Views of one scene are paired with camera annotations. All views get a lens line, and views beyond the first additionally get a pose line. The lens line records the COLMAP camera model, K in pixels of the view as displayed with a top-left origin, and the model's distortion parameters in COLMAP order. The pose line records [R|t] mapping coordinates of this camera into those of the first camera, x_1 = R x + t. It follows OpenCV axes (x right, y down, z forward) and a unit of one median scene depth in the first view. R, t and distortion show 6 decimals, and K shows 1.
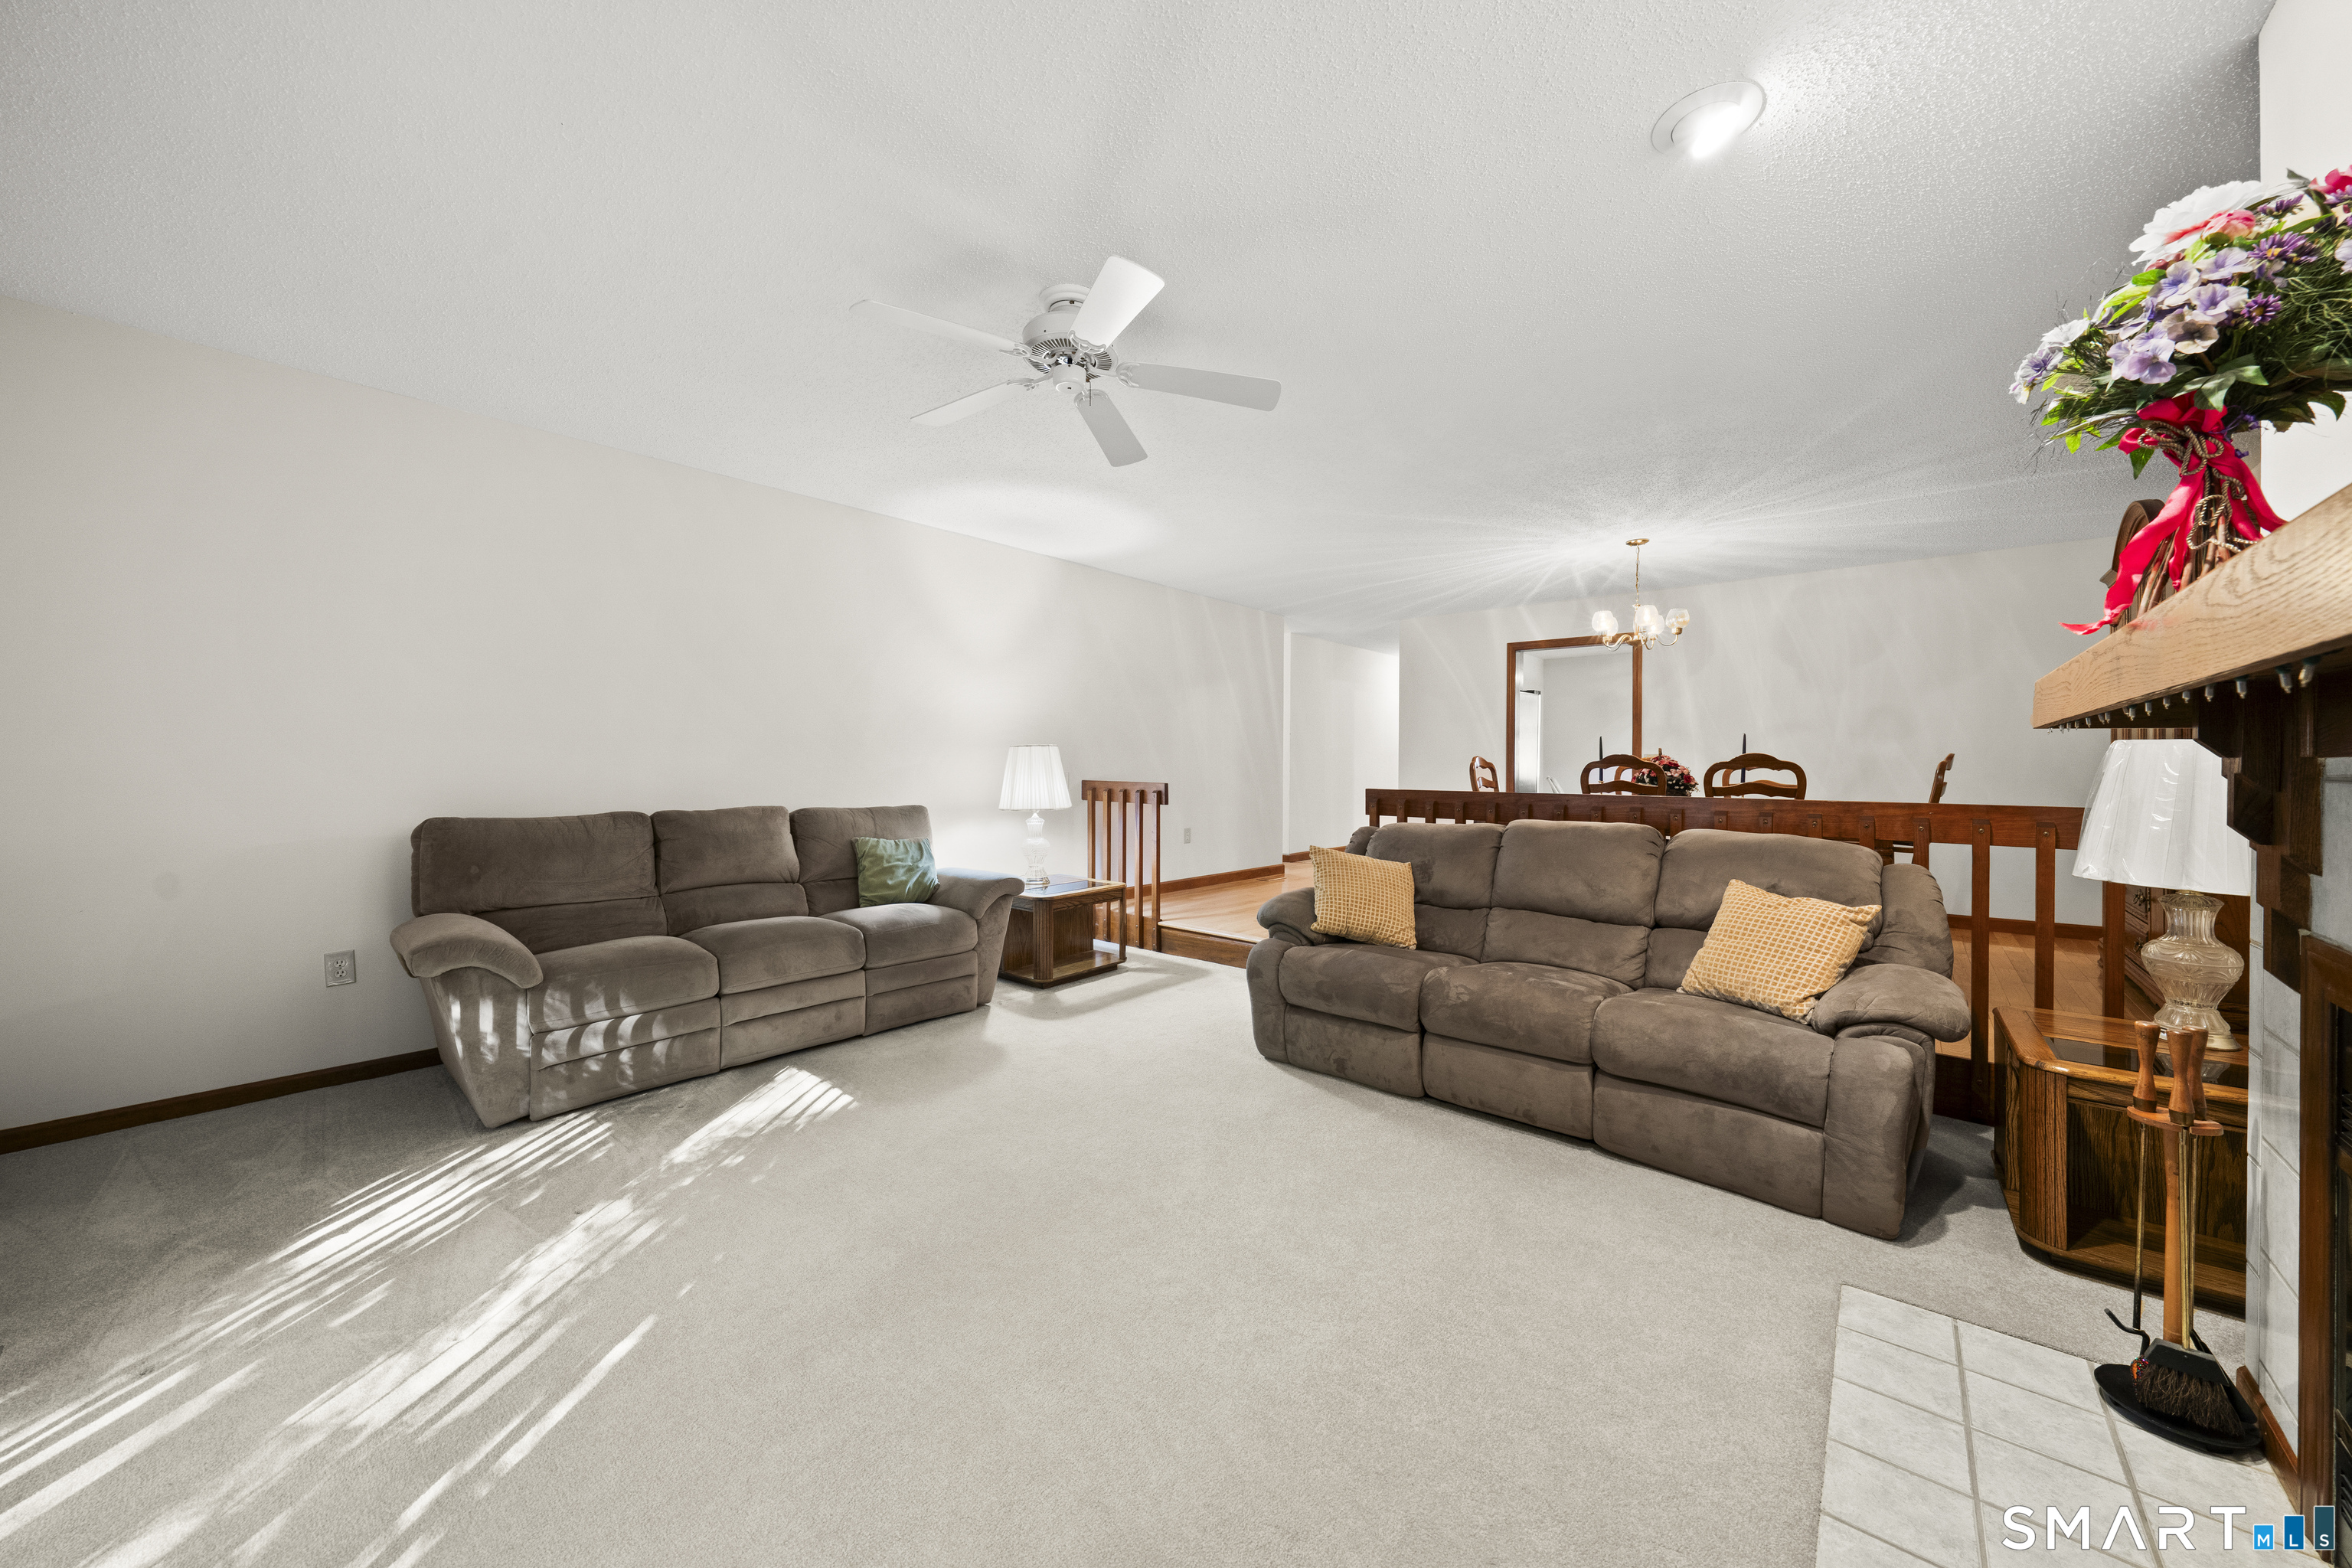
lens RADIAL K [[851.7, 0, 1193.2], [0, 851.7, 762.4], [0, 0, 1]] dist [-0.001372, 0.000037]
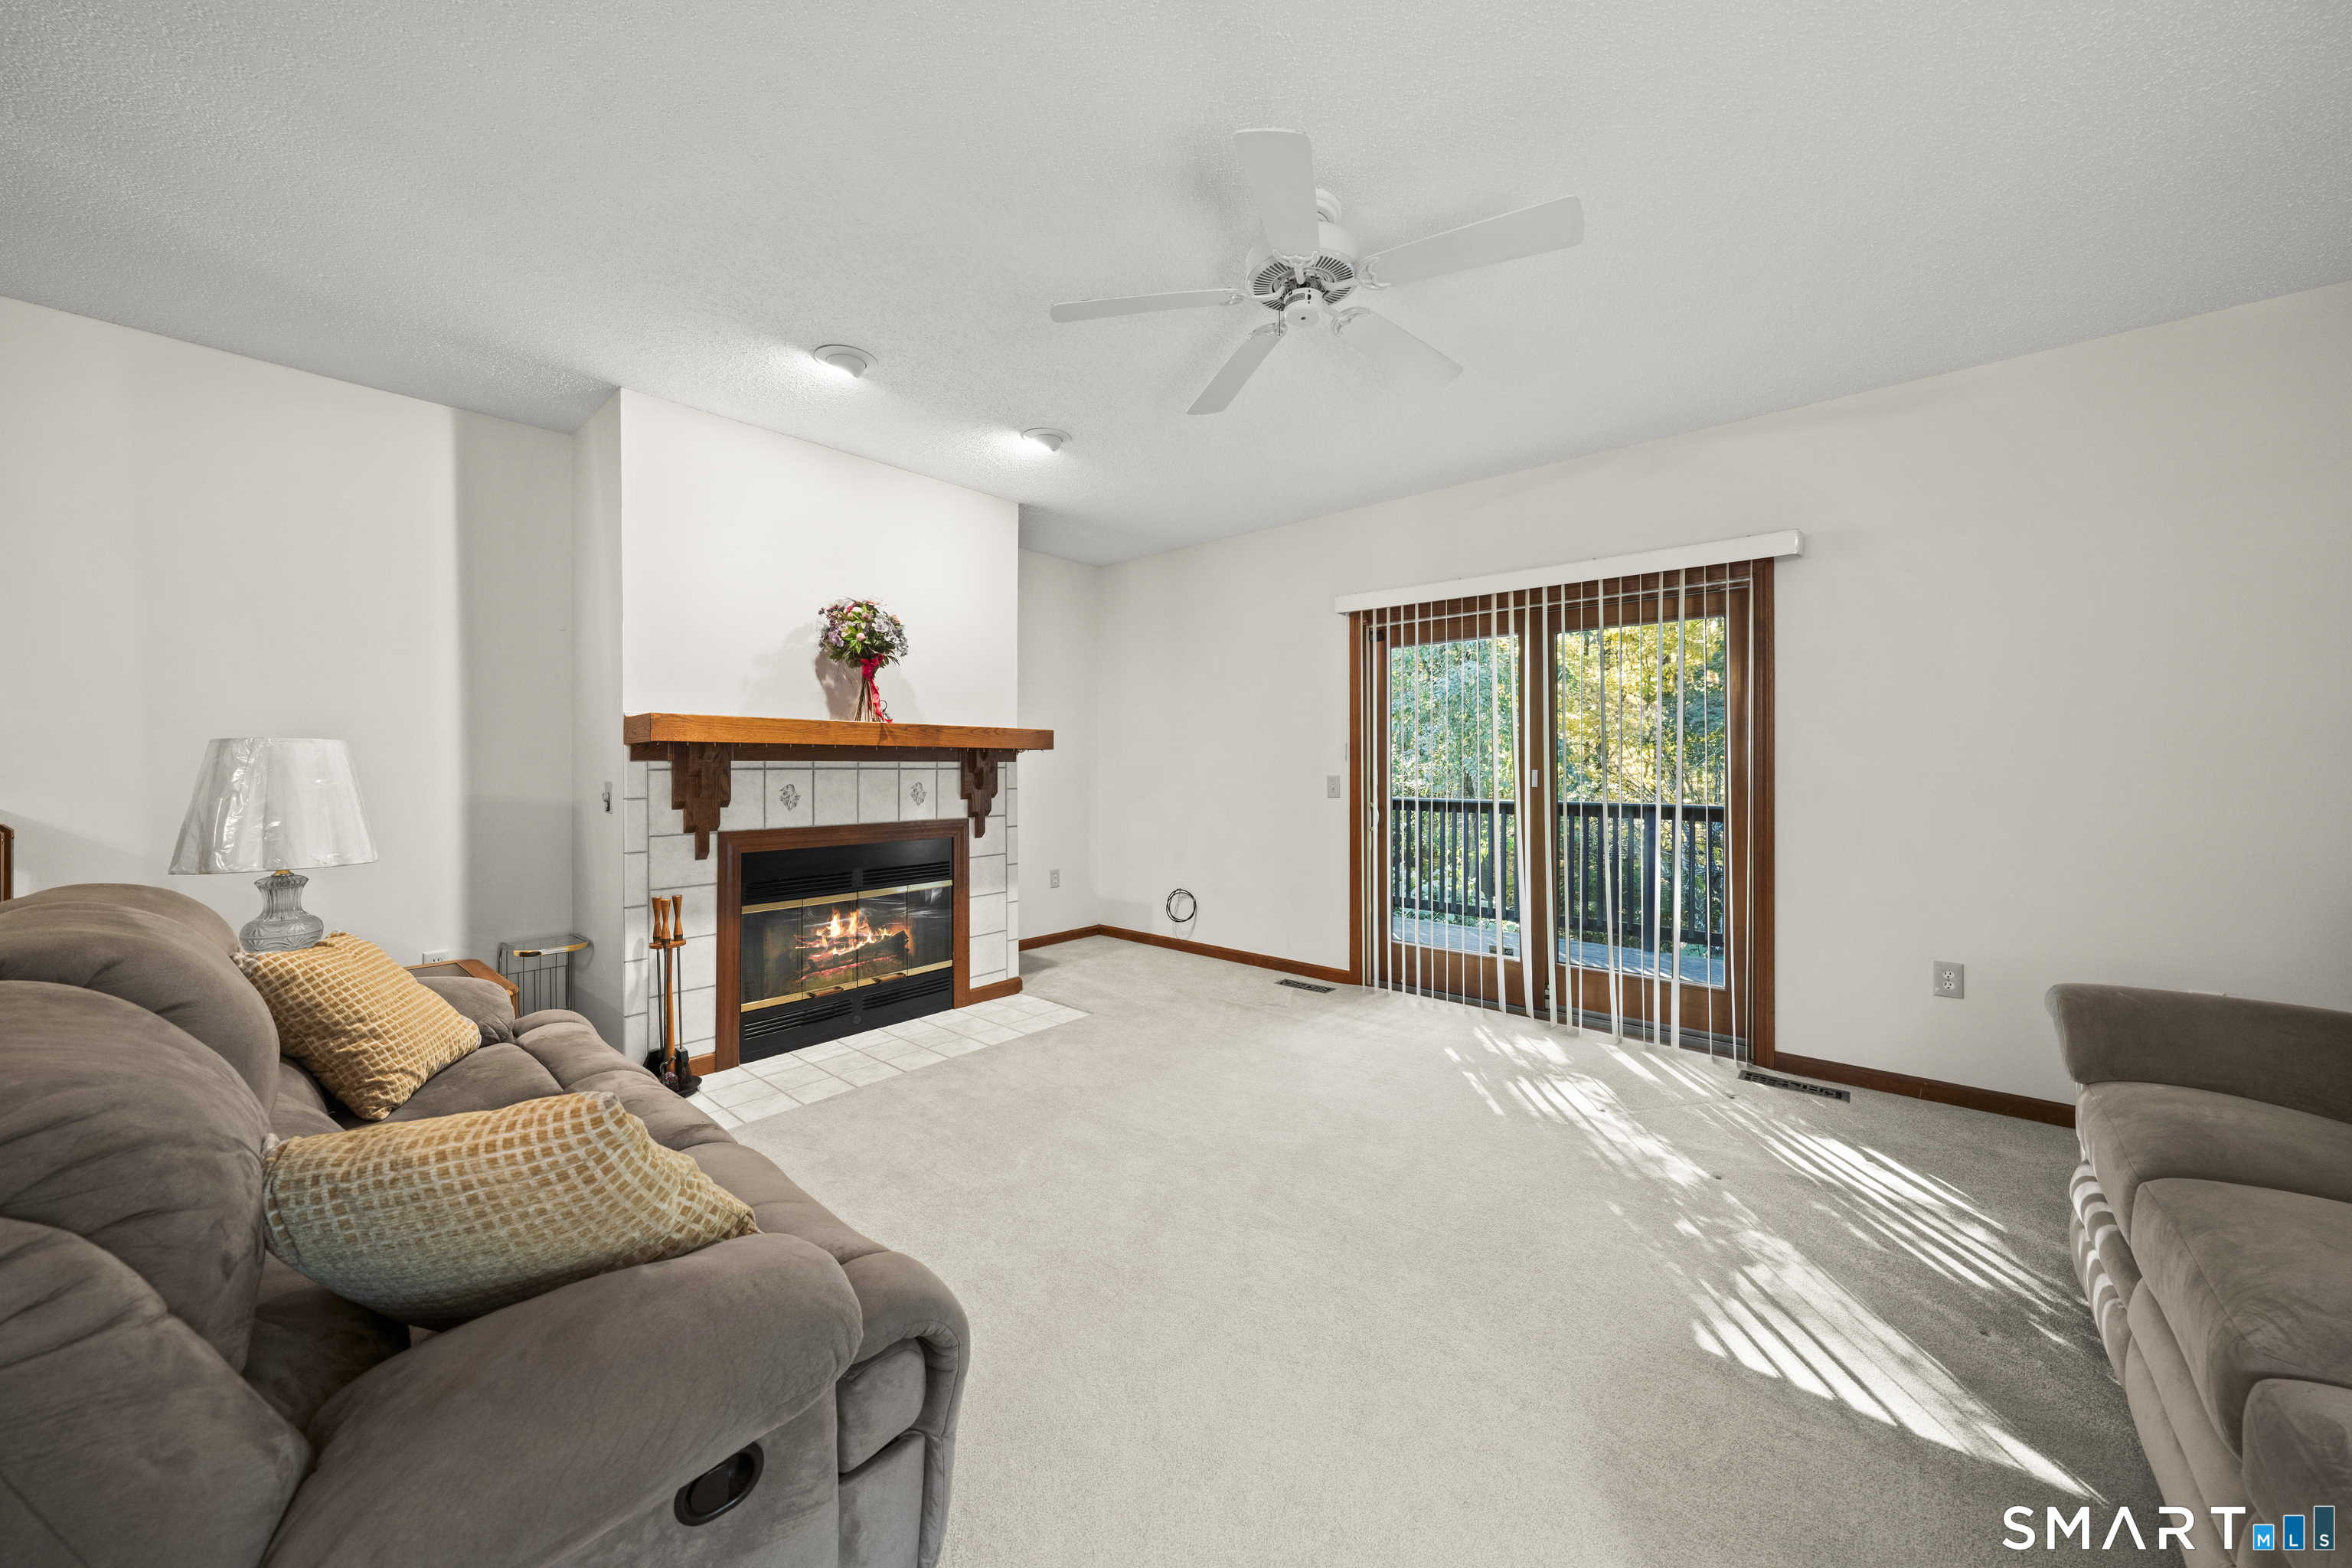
lens RADIAL K [[819.3, 0, 1174.5], [0, 819.3, 766.9], [0, 0, 1]] dist [-0.001944, -0.000116]
pose [[-0.999718, -0.004997, 0.023206, -0.036202], [-0.004997, 0.999988, 0.000046, 0.004510], [-0.023206, -0.000070, -0.999731, 1.558842]]
